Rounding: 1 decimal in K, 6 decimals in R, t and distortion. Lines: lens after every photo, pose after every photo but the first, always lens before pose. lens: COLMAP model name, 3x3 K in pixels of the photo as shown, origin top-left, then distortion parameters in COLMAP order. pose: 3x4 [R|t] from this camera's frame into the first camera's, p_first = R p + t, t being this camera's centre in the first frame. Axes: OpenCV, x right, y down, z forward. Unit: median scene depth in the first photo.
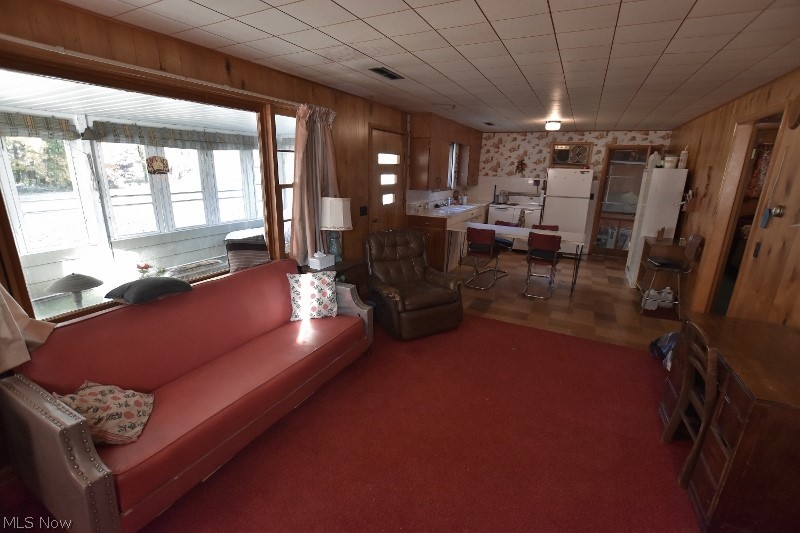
lens RADIAL K [[356.0, 0, 400.0], [0, 356.0, 266.5], [0, 0, 1]] dist [-0.028789, 0.001409]
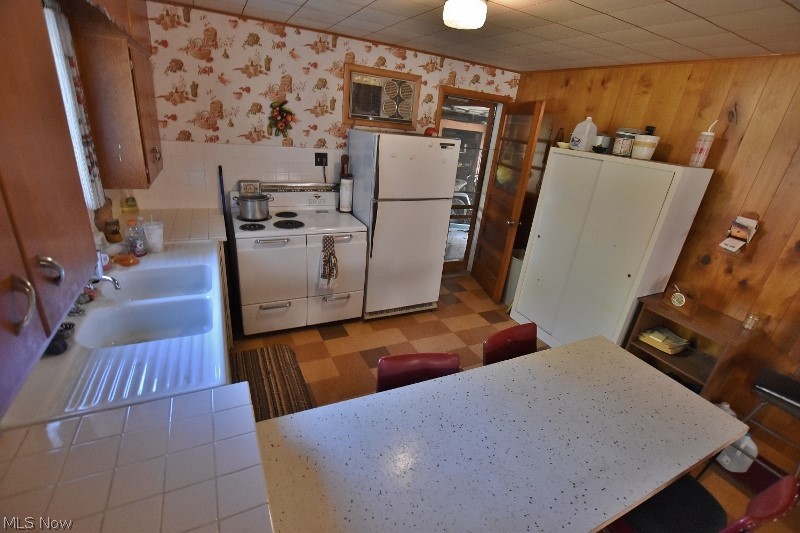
lens RADIAL K [[356.0, 0, 400.0], [0, 356.0, 266.5], [0, 0, 1]] dist [-0.028789, 0.001409]
pose [[0.592766, -0.275707, 0.756713, 0.078546], [0.132541, 0.960163, 0.246008, -0.212000], [-0.794394, -0.045530, 0.605694, 0.676281]]
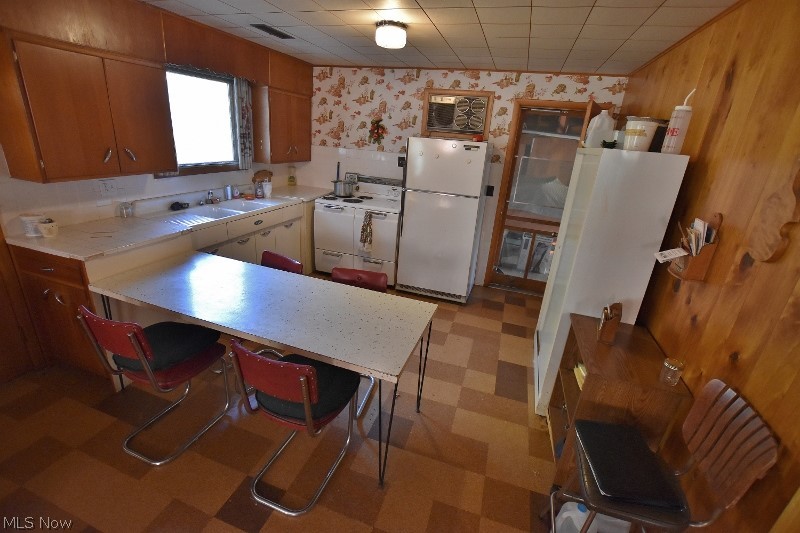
lens RADIAL K [[356.0, 0, 400.0], [0, 356.0, 266.5], [0, 0, 1]] dist [-0.028789, 0.001409]
pose [[0.986560, -0.003980, 0.163349, 0.297885], [-0.010909, 0.995868, 0.090153, -0.123892], [-0.163033, -0.090723, 0.982441, 0.435560]]
